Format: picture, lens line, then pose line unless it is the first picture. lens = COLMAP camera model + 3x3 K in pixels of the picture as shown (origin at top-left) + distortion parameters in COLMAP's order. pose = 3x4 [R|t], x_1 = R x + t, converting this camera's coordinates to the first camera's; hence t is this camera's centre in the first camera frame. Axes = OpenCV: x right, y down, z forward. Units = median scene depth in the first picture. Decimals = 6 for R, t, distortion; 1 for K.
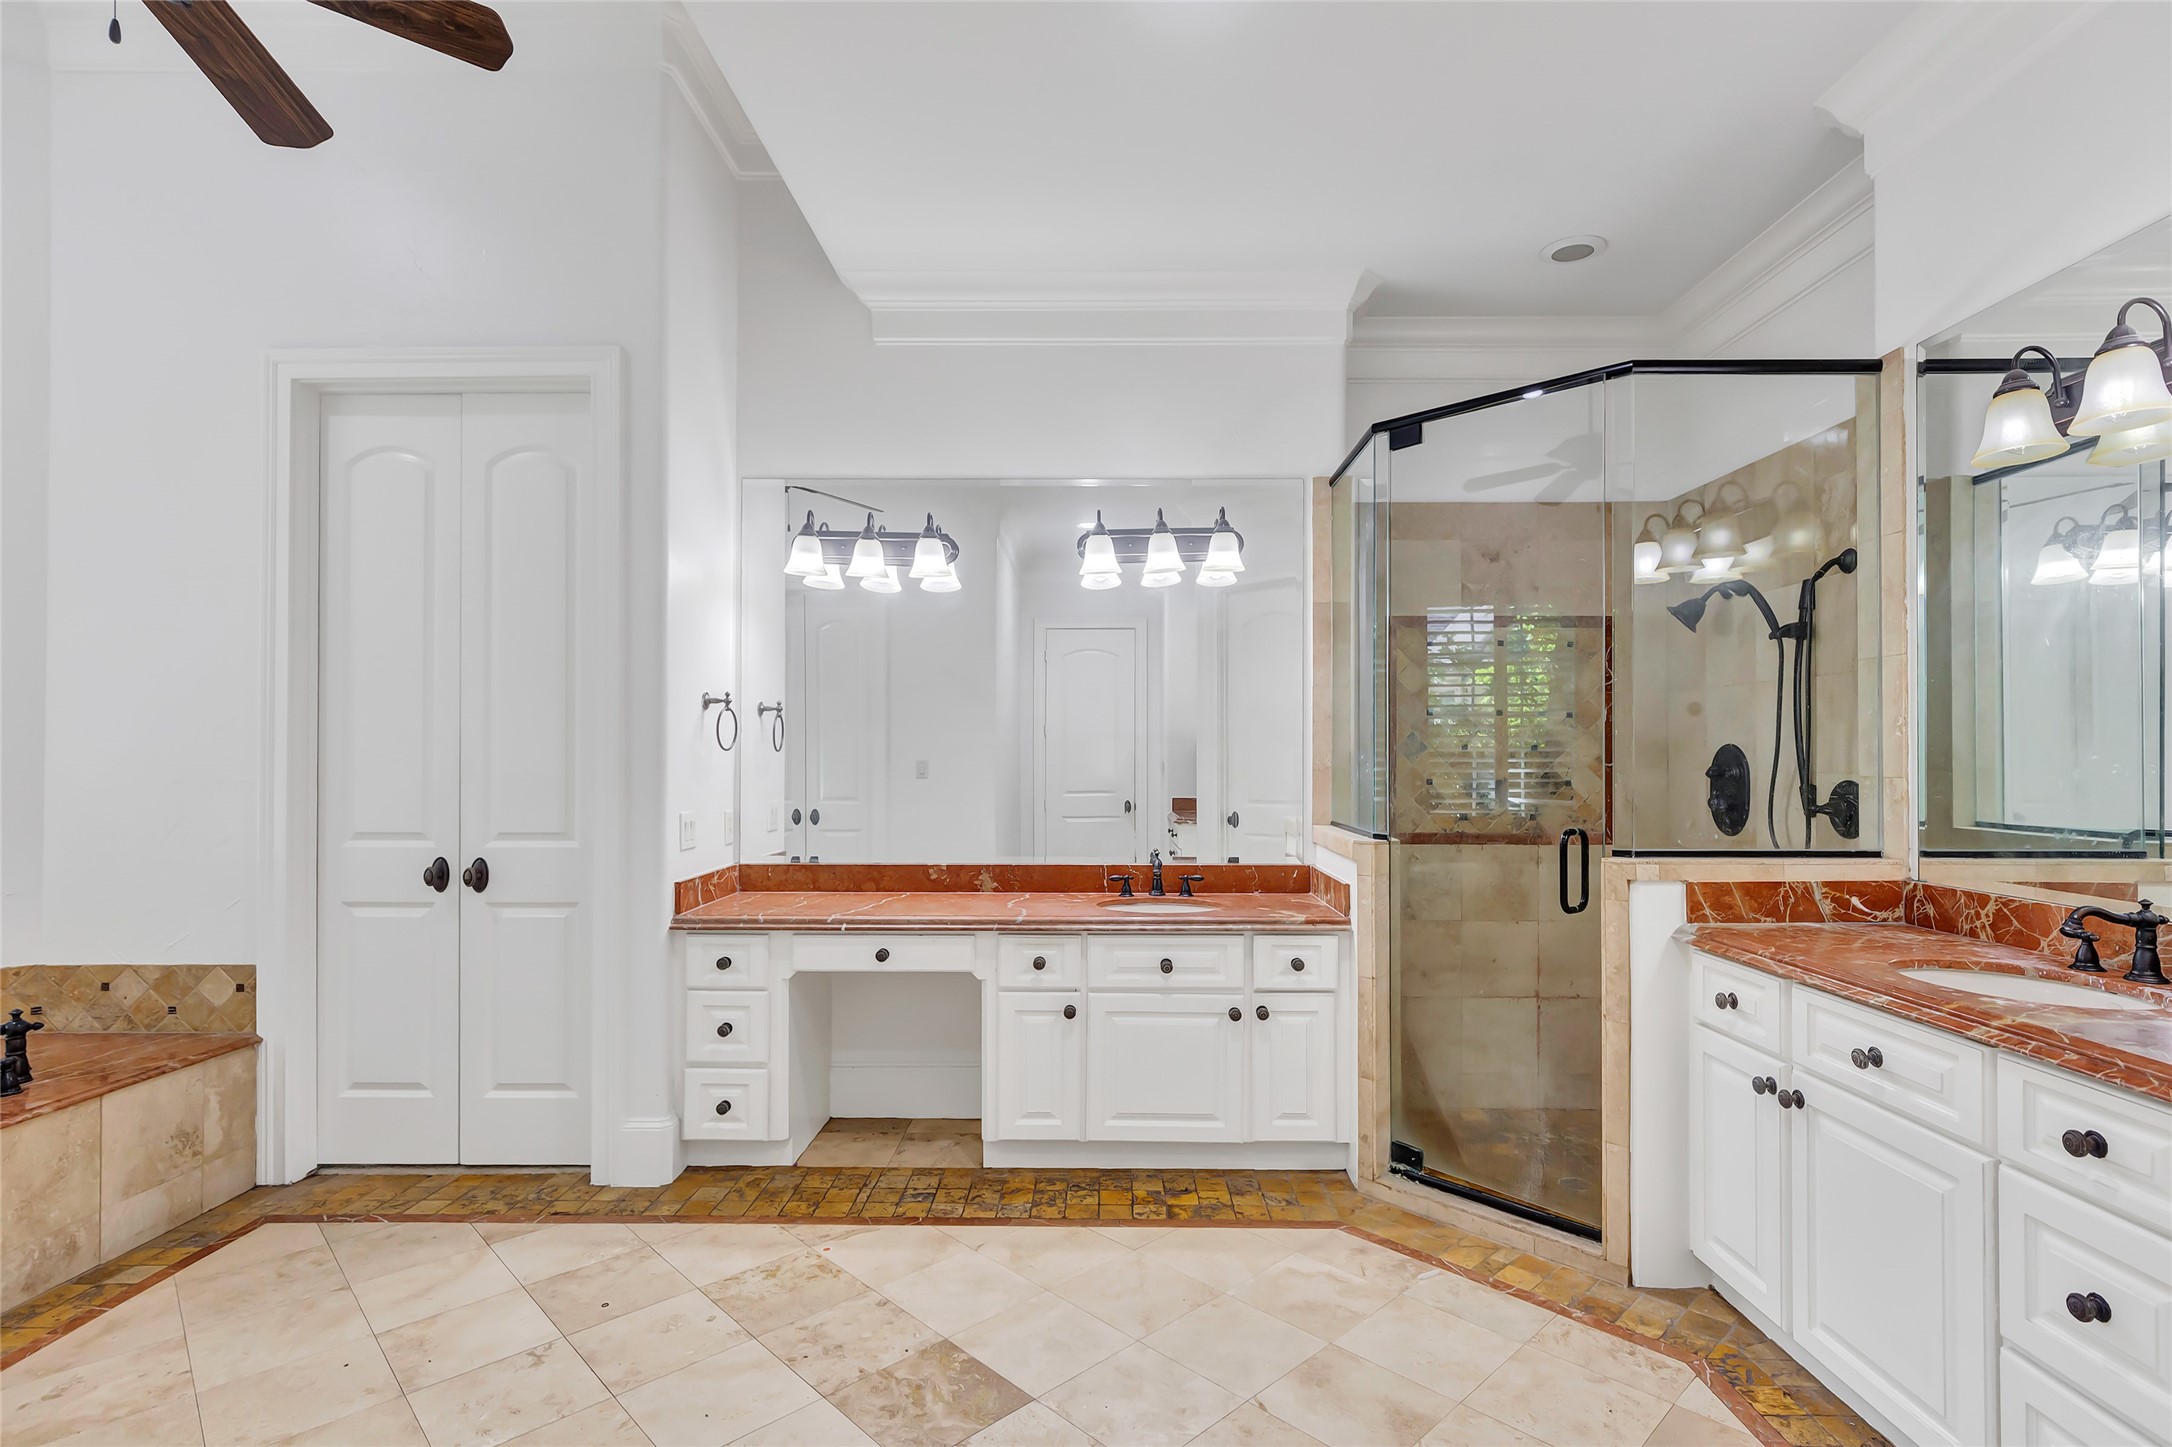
lens RADIAL K [[1054.5, 0, 1088.0], [0, 1054.5, 747.8], [0, 0, 1]] dist [0.000566, 0.000154]
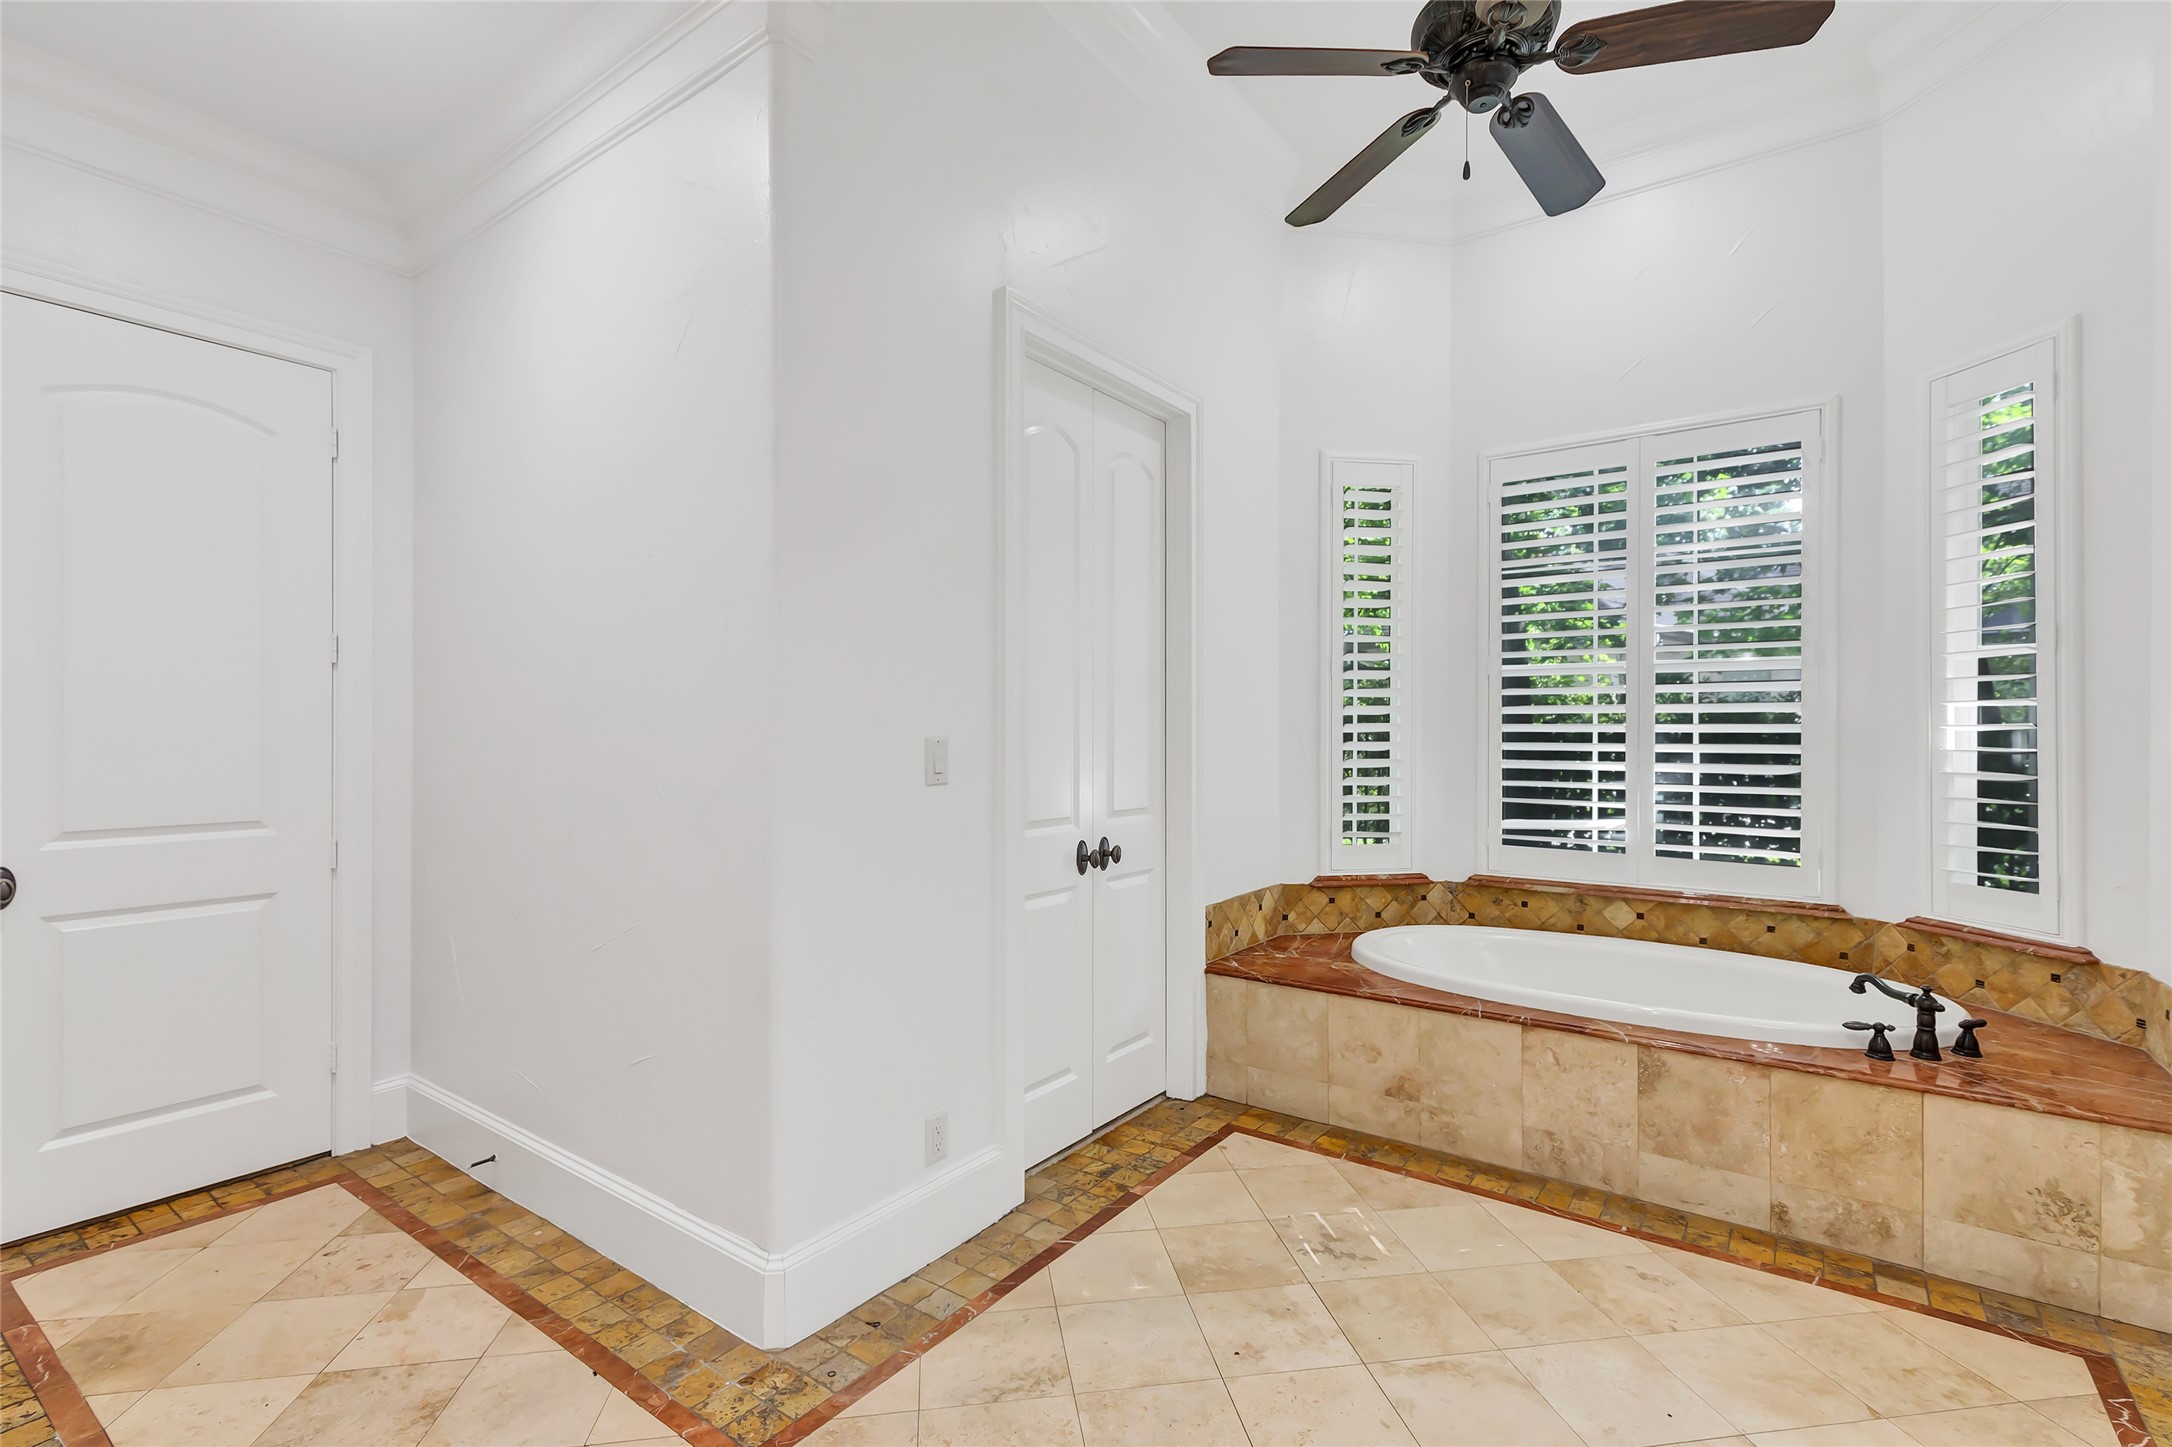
lens RADIAL K [[997.3, 0, 1093.5], [0, 997.3, 731.1], [0, 0, 1]] dist [0.003743, 0.000437]
pose [[-0.576290, 0.002444, -0.817242, 0.242324], [0.005222, 0.999986, -0.000691, 0.000632], [0.817229, -0.004666, -0.576295, 0.960651]]
